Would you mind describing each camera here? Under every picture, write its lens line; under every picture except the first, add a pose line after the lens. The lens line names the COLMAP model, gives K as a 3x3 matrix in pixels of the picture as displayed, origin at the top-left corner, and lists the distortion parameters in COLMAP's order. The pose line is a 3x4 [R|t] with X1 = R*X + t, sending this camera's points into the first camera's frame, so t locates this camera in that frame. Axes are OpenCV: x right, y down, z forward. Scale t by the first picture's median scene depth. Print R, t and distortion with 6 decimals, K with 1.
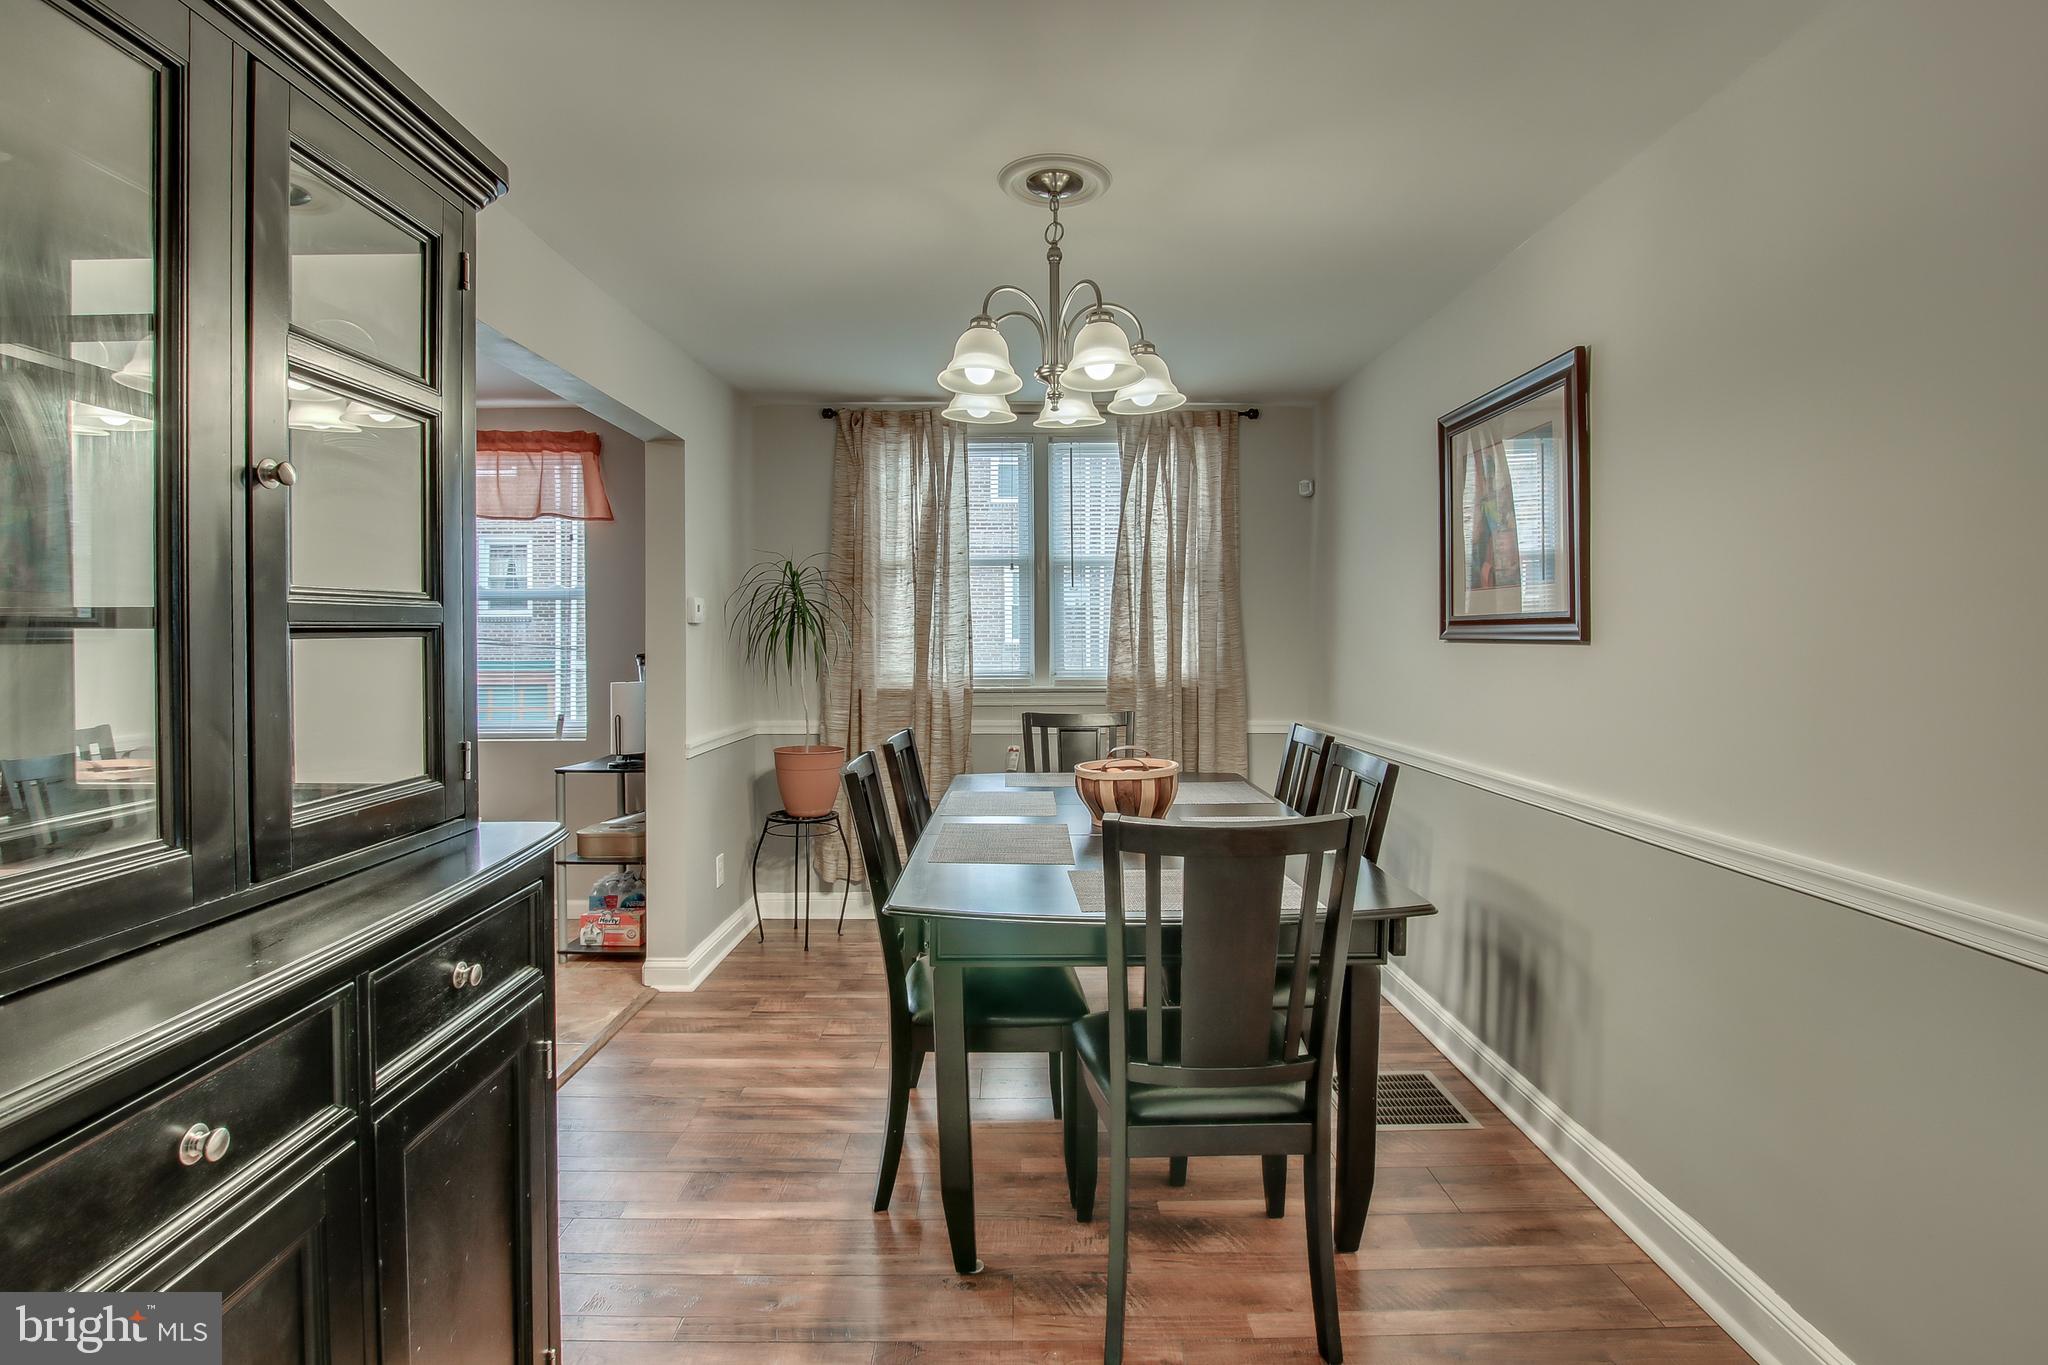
lens RADIAL K [[1000.6, 0, 1018.3], [0, 1000.6, 638.9], [0, 0, 1]] dist [-0.021432, 0.001360]
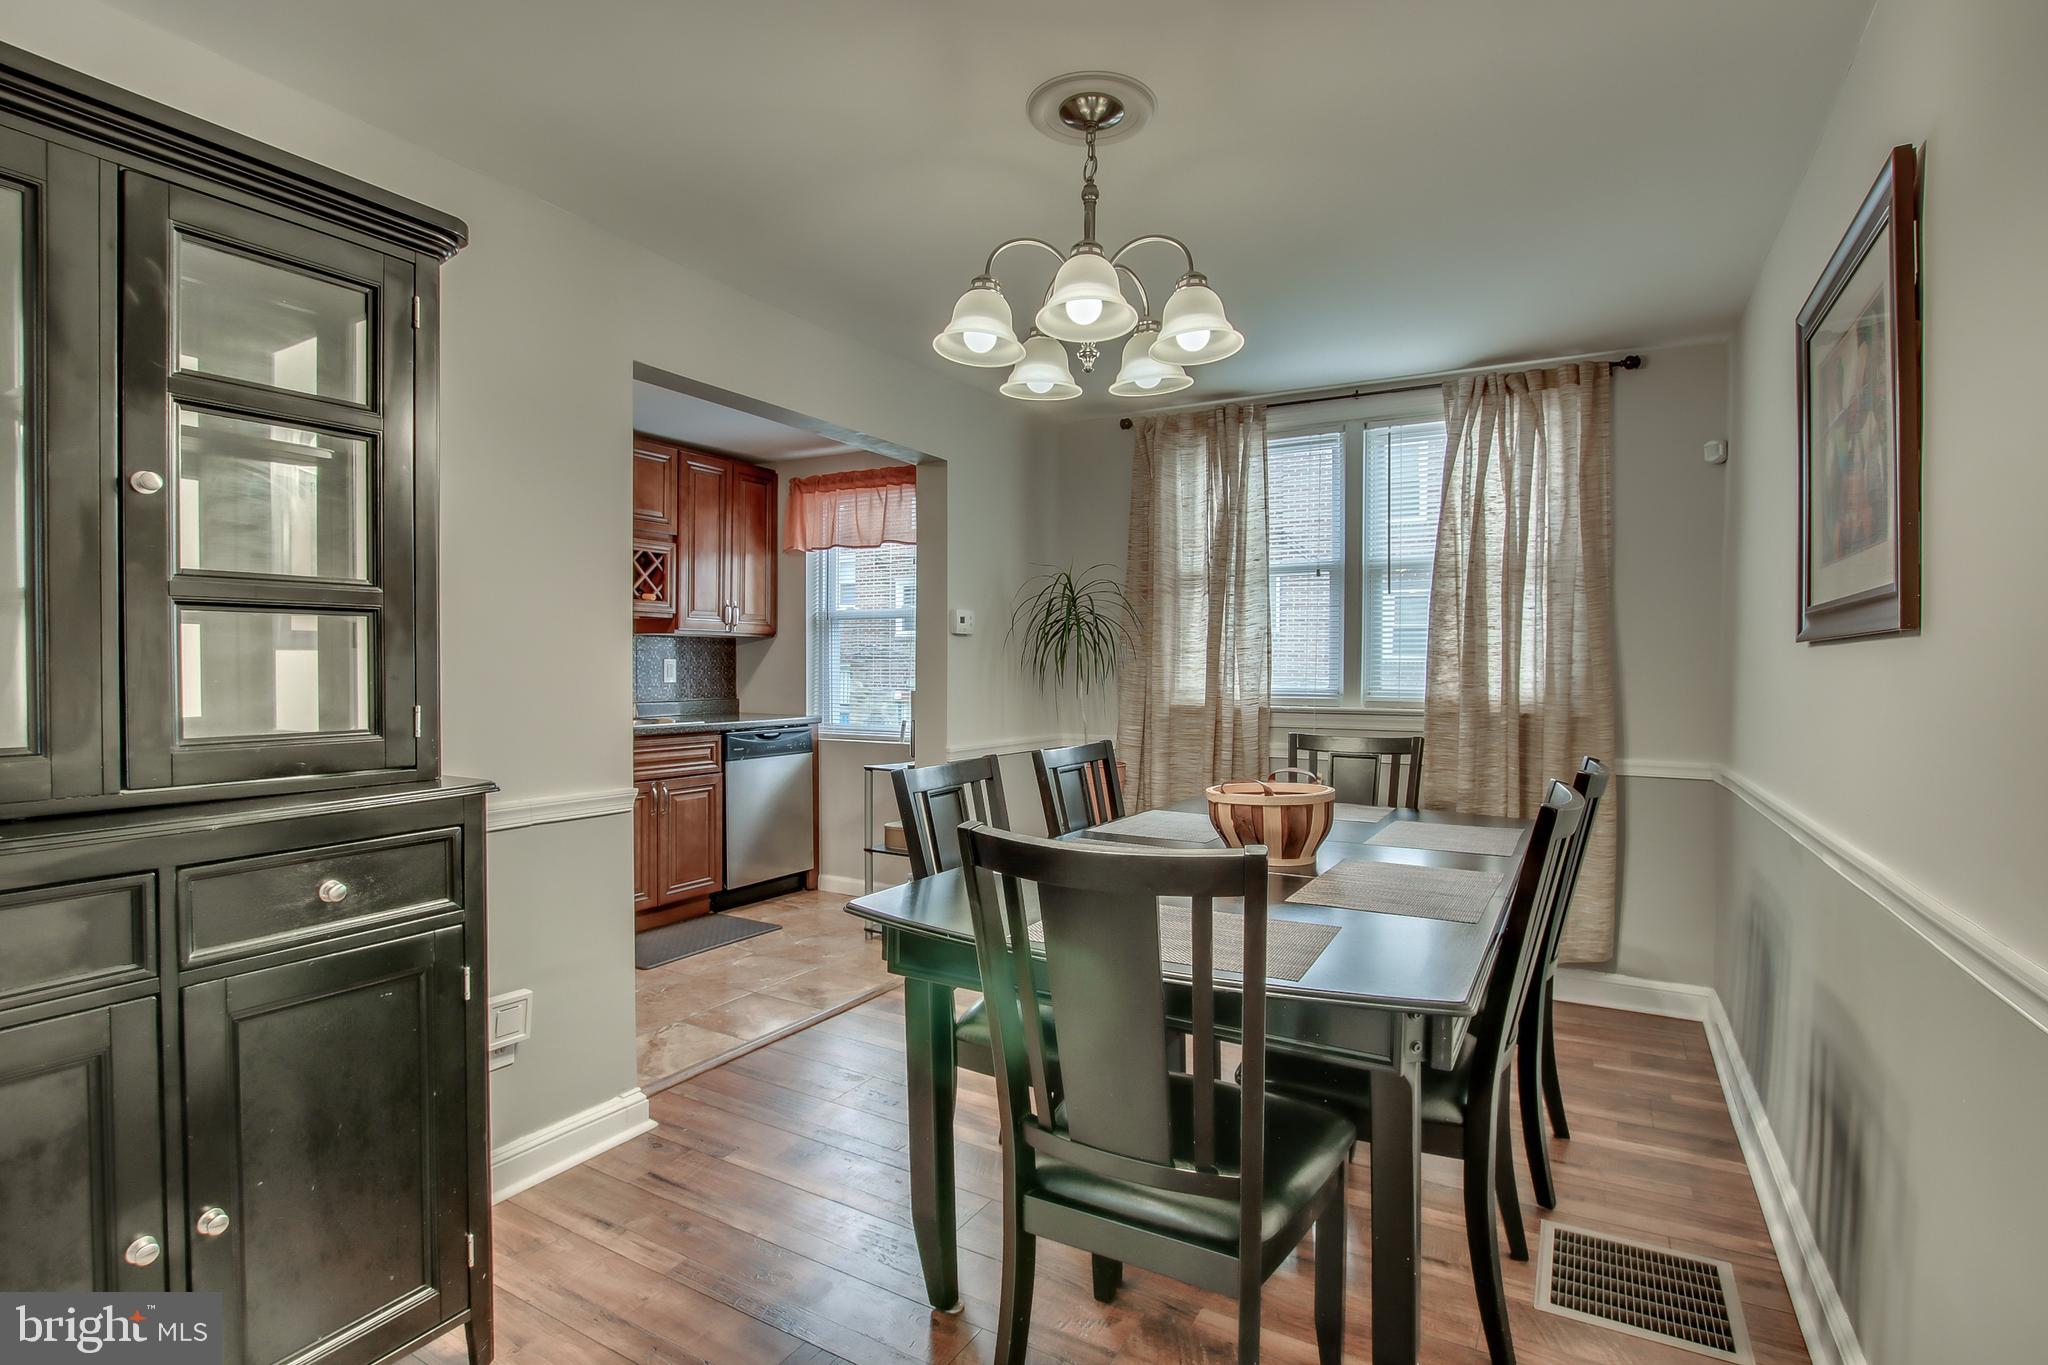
lens RADIAL K [[982.9, 0, 1015.0], [0, 982.9, 676.5], [0, 0, 1]] dist [-0.021292, 0.000318]
pose [[0.863568, 0.012876, -0.504068, 0.207715], [-0.010268, 0.999916, 0.007951, 0.016606], [0.504128, -0.001690, 0.863627, 0.111035]]
